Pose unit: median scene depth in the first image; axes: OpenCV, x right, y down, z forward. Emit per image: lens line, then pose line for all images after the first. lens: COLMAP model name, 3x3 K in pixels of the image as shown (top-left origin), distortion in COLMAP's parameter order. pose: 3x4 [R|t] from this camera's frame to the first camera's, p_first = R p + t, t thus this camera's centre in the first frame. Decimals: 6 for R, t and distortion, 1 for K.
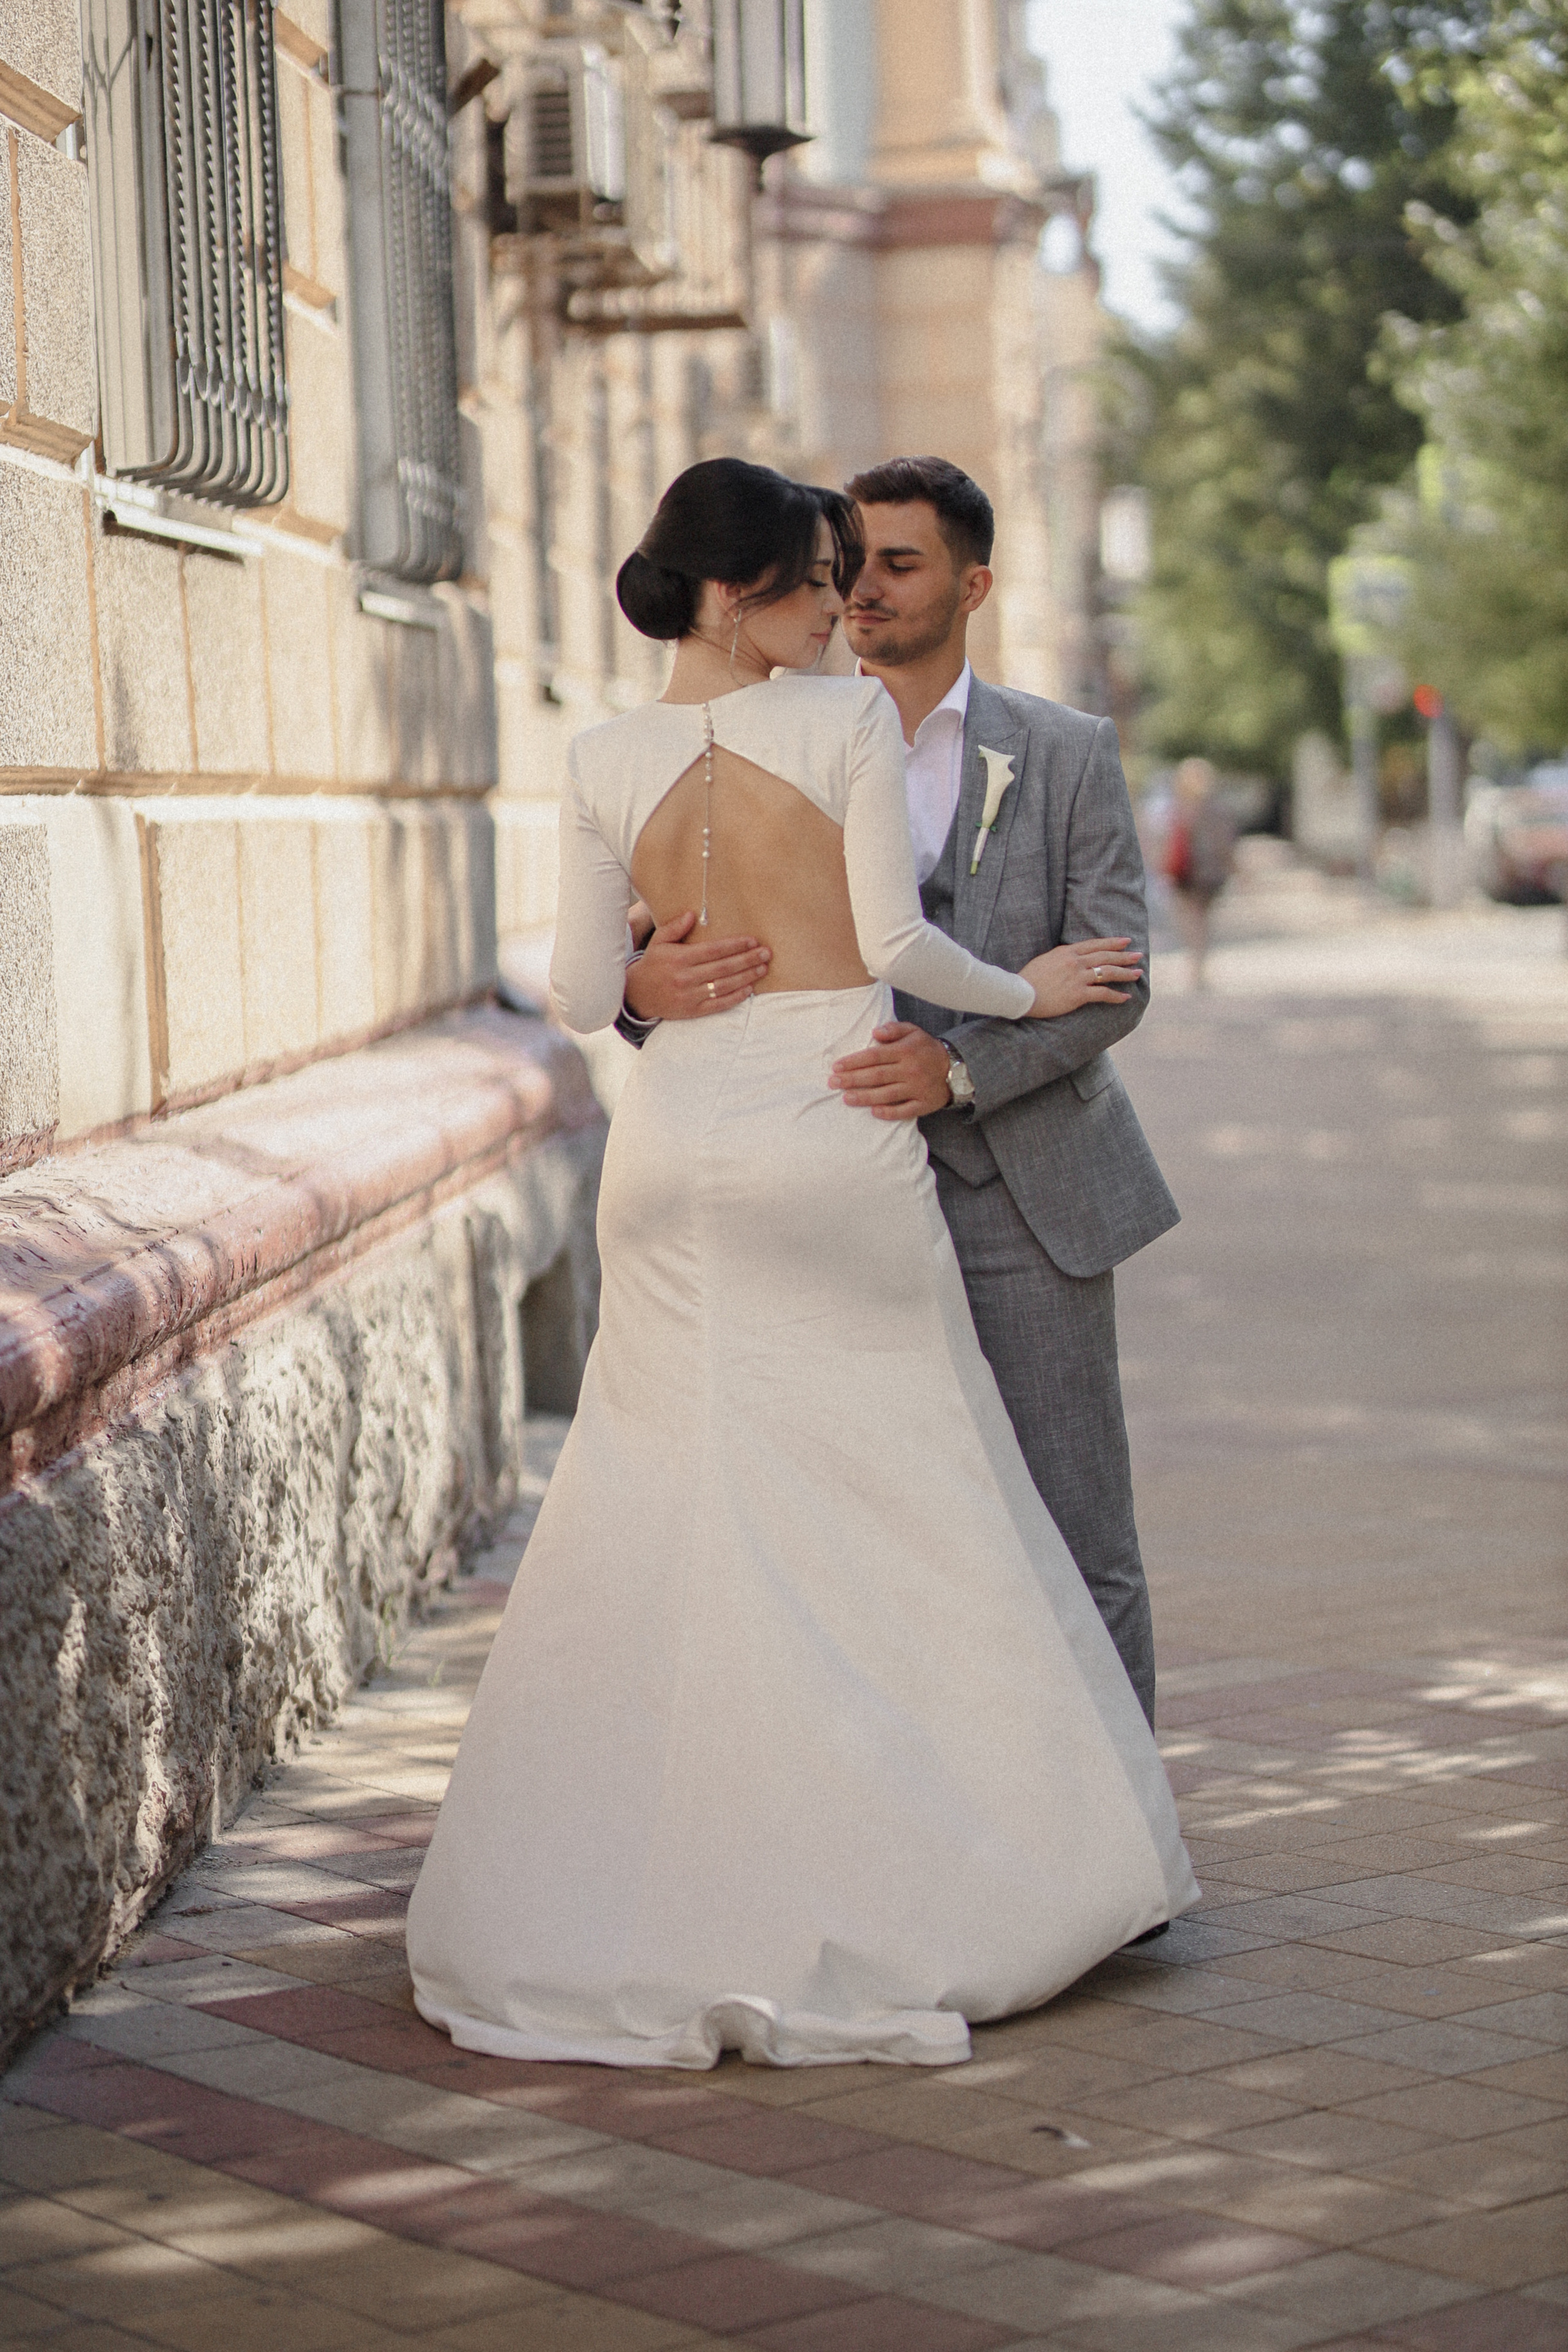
lens RADIAL K [[5180.9, 0, 784.7], [0, 5180.9, 1021.8], [0, 0, 1]] dist [0.042287, -0.400731]
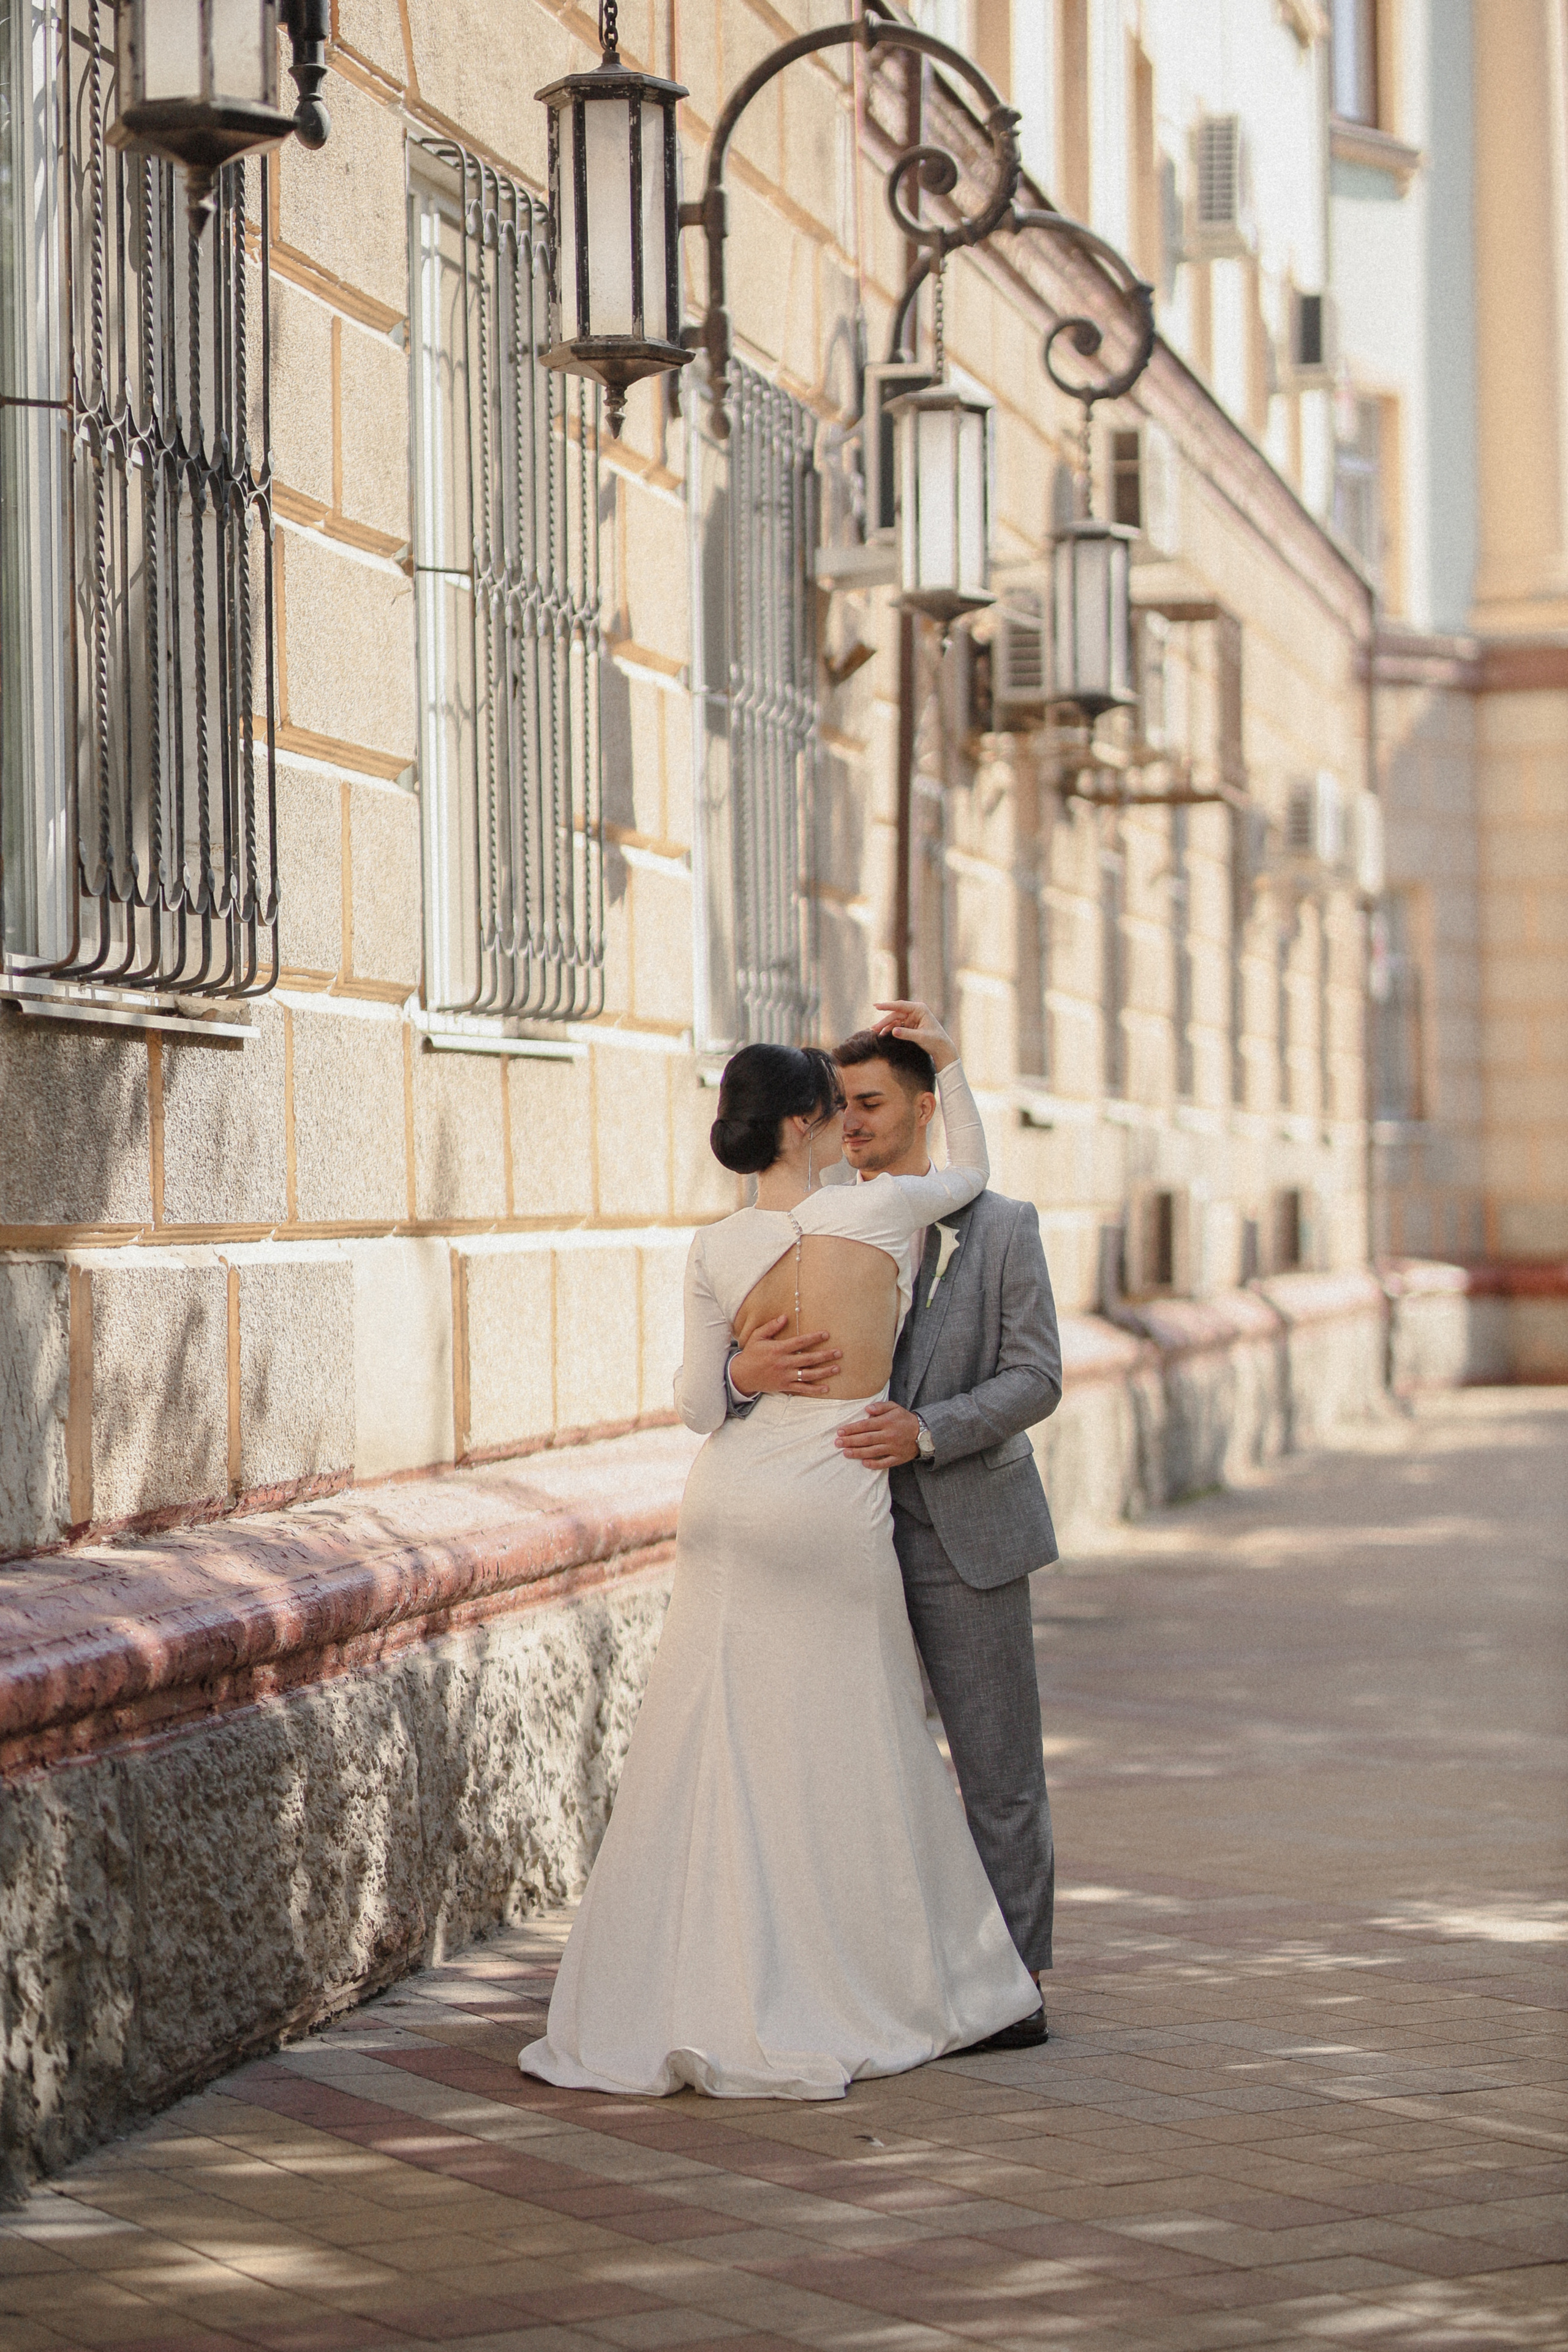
lens RADIAL K [[5180.9, 0, 784.7], [0, 5180.9, 1021.8], [0, 0, 1]] dist [0.042287, -0.400731]
pose [[0.988372, 0.013996, -0.151408, 0.192219], [-0.024770, 0.997274, -0.069506, -0.006638], [0.150022, 0.072448, 0.986025, -0.409113]]
